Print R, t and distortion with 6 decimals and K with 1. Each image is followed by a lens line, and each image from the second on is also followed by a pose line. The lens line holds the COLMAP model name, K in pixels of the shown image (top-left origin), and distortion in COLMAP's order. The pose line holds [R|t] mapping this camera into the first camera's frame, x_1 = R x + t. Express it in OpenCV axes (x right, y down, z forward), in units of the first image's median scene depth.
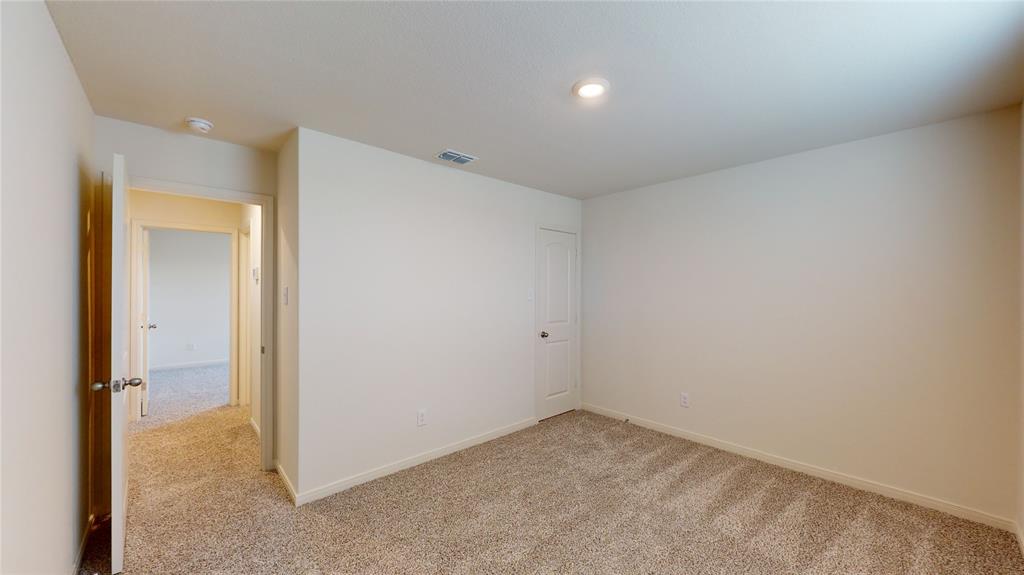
lens RADIAL K [[374.0, 0, 508.9], [0, 374.0, 287.6], [0, 0, 1]] dist [-0.001261, 0.000208]
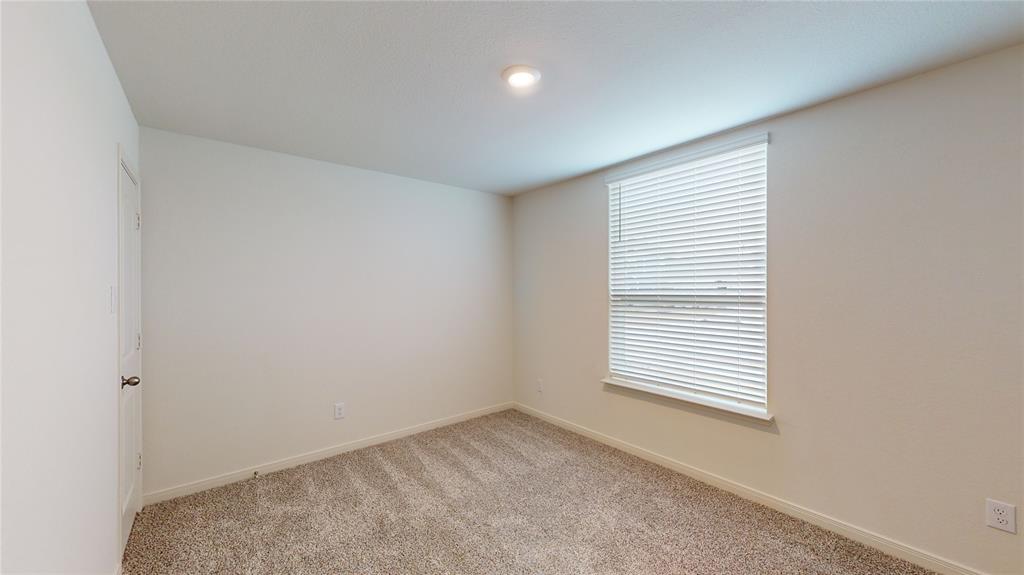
lens RADIAL K [[374.0, 0, 508.3], [0, 374.0, 286.6], [0, 0, 1]] dist [-0.001261, 0.000208]
pose [[0.066103, 0.006208, 0.997793, -0.494095], [0.004768, 0.999967, -0.006537, 0.010431], [-0.997801, 0.005189, 0.066072, 0.651033]]
